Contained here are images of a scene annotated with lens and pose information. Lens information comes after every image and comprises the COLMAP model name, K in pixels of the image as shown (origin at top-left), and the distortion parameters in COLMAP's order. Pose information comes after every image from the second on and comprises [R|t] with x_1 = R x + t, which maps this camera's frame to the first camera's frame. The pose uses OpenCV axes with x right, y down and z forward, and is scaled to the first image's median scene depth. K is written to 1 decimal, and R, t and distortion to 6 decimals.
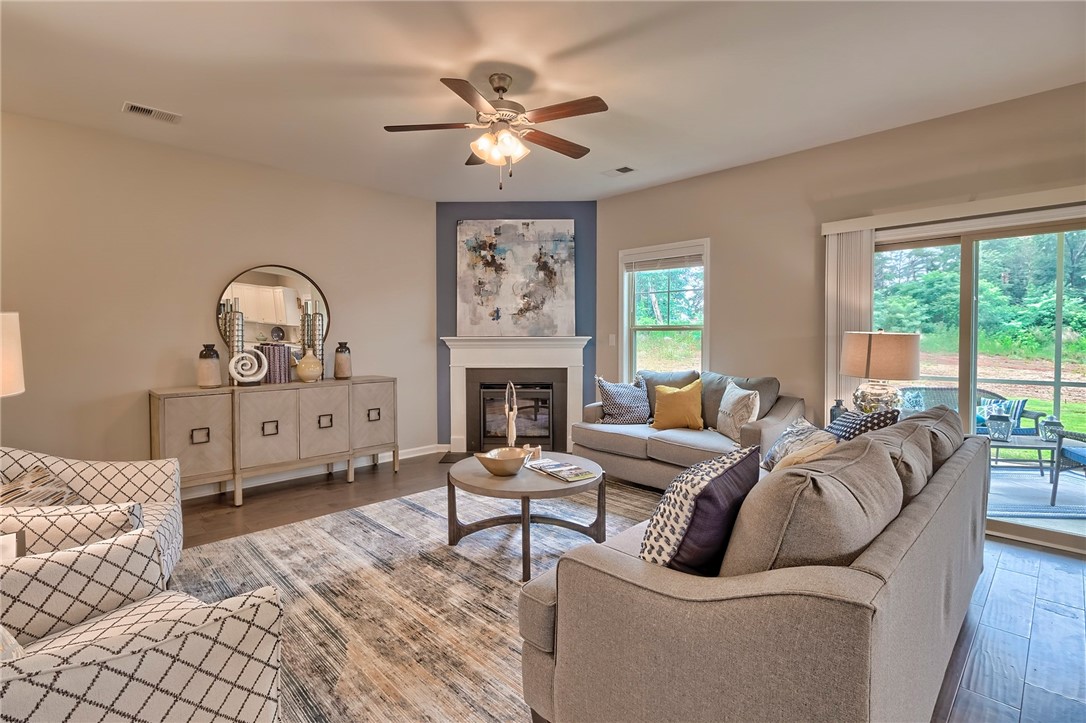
lens RADIAL K [[507.0, 0, 536.2], [0, 507.0, 352.1], [0, 0, 1]] dist [0.004670, -0.001073]
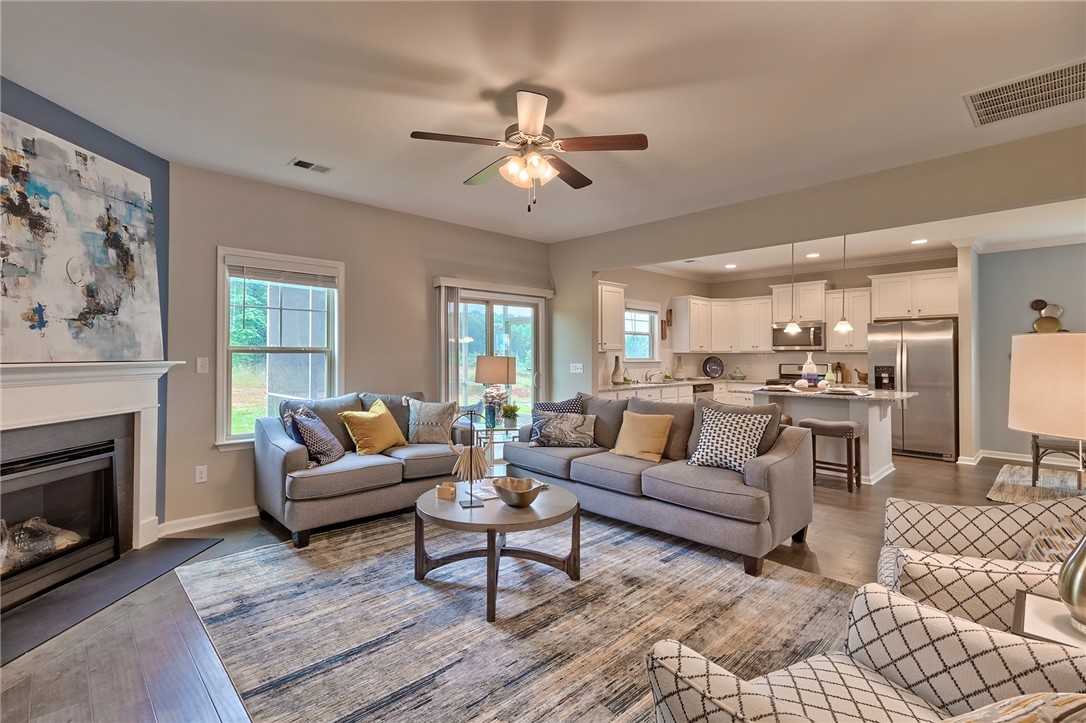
lens RADIAL K [[507.0, 0, 530.3], [0, 507.0, 359.5], [0, 0, 1]] dist [0.004670, -0.001073]
pose [[0.011785, -0.005793, 0.999914, -0.563464], [0.033925, 0.999410, 0.005390, -0.020006], [-0.999355, 0.033859, 0.011975, 0.520486]]
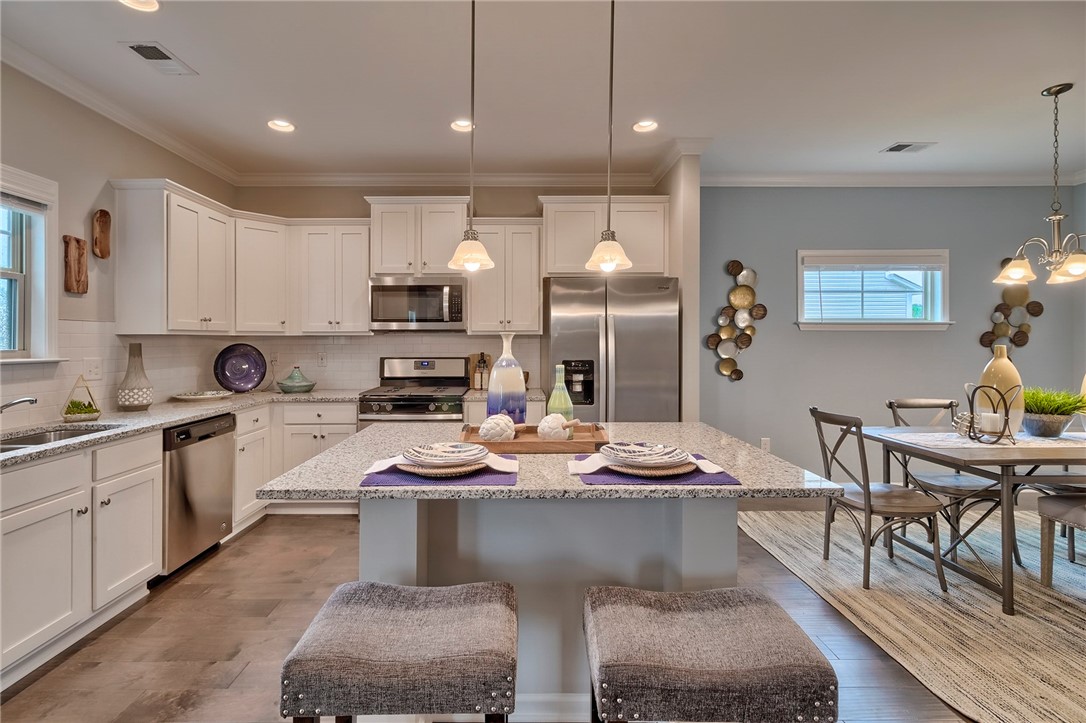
lens RADIAL K [[507.0, 0, 523.3], [0, 507.0, 340.8], [0, 0, 1]] dist [0.004670, -0.001073]
pose [[-0.723847, 0.000644, 0.689961, 0.287825], [0.025978, 0.999316, 0.026321, -0.013261], [-0.689472, 0.036976, -0.723368, 0.195279]]
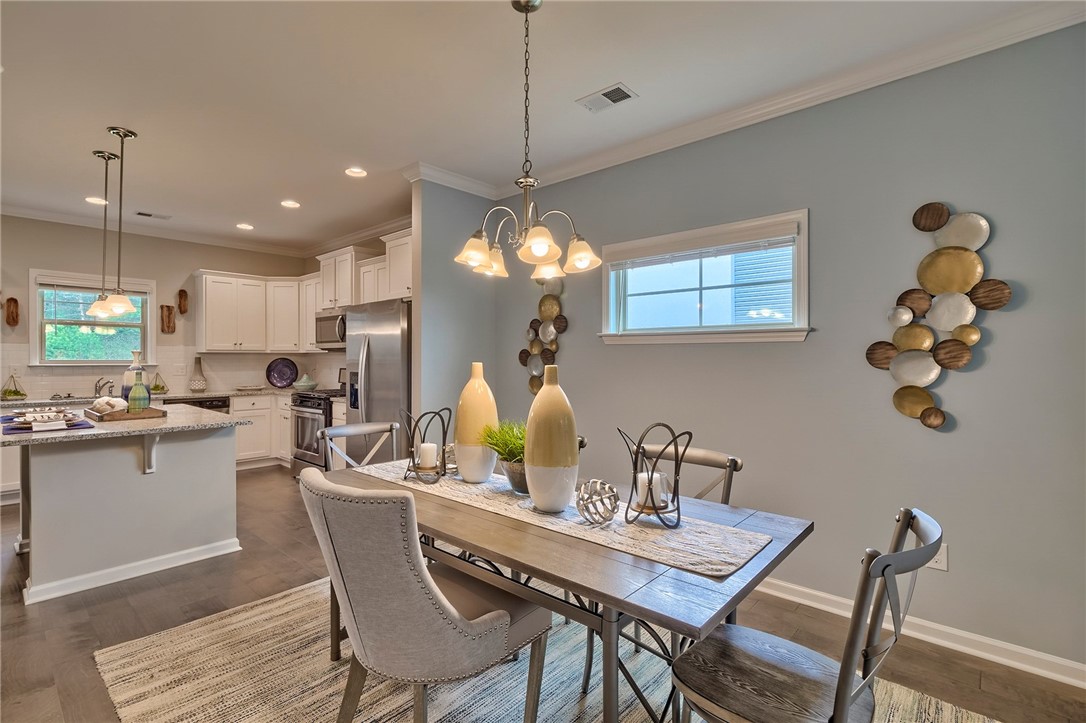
lens RADIAL K [[507.0, 0, 534.0], [0, 507.0, 355.5], [0, 0, 1]] dist [0.004670, -0.001073]
pose [[-0.058158, 0.004421, 0.998298, -0.130866], [0.033341, 0.999441, -0.002484, 0.016360], [-0.997750, 0.033140, -0.058273, -0.568094]]
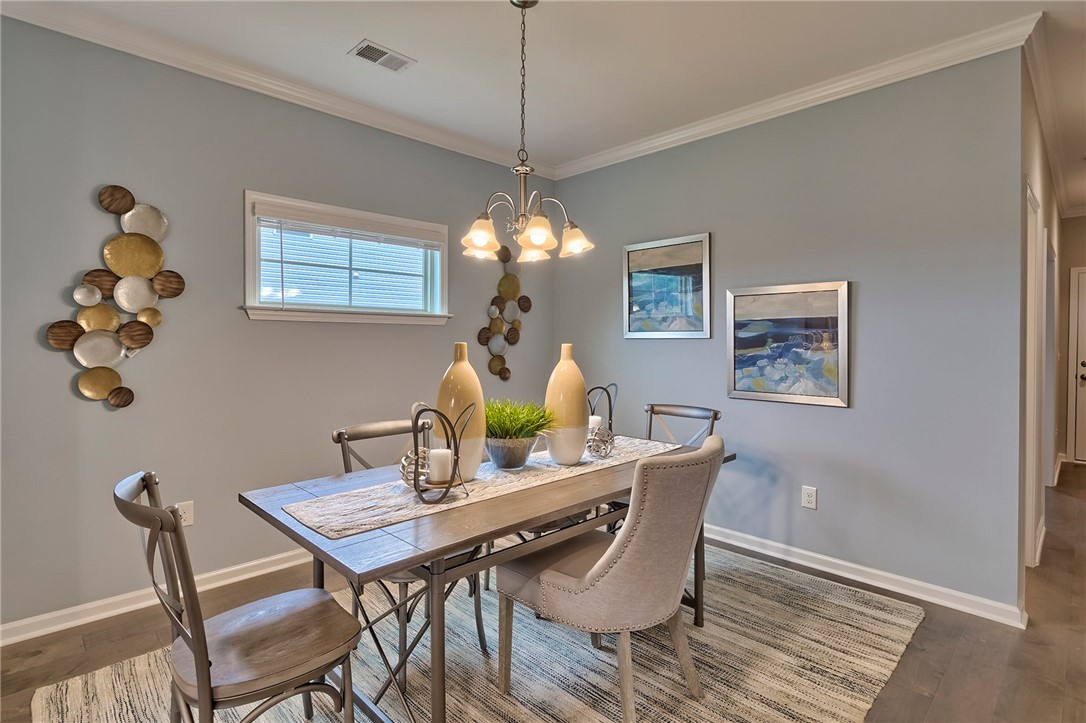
lens RADIAL K [[537.6, 0, 537.3], [0, 537.6, 346.9], [0, 0, 1]] dist [0.004934, -0.000354]
pose [[-0.999984, -0.004819, -0.003065, 0.240552], [-0.004962, 0.998816, 0.048391, 0.003194], [0.002828, 0.048406, -0.998824, -0.159261]]
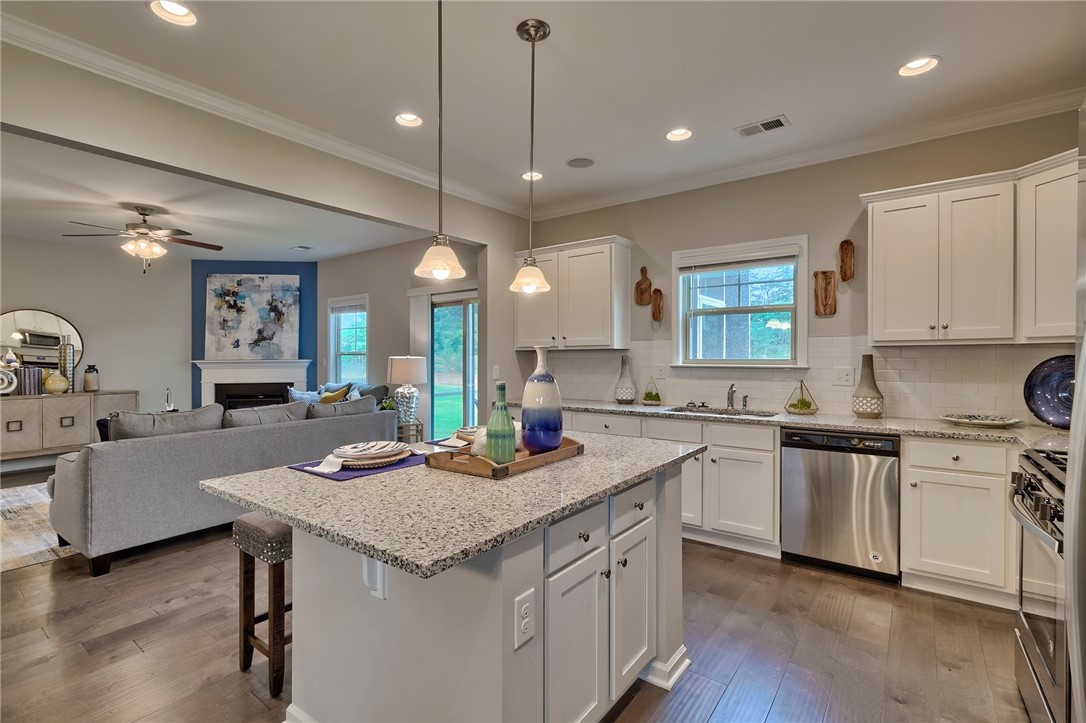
lens RADIAL K [[507.0, 0, 536.0], [0, 507.0, 353.4], [0, 0, 1]] dist [0.004670, -0.001073]
pose [[0.989106, -0.003539, 0.147163, 0.511289], [0.009342, 0.999205, -0.038761, 0.011455], [-0.146908, 0.039714, 0.988353, -0.455240]]
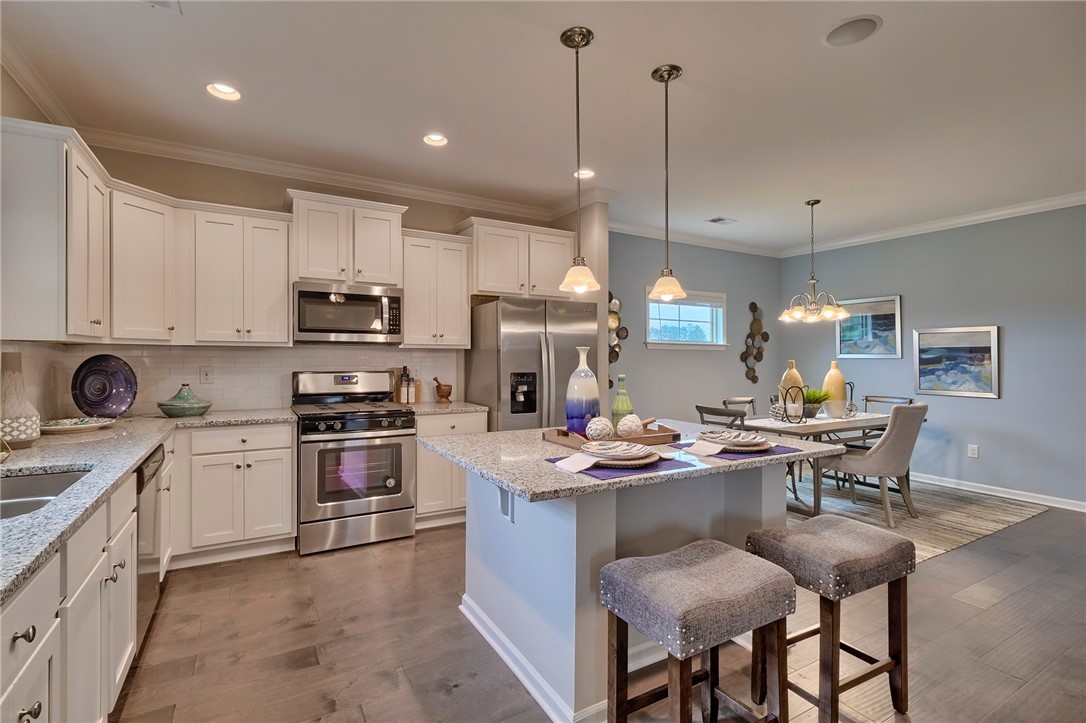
lens RADIAL K [[507.0, 0, 531.8], [0, 507.0, 349.8], [0, 0, 1]] dist [0.004670, -0.001073]
pose [[-0.969147, -0.004027, 0.246451, 0.501496], [0.001301, 0.999769, 0.021454, -0.017273], [-0.246480, 0.021113, -0.968918, 0.371065]]
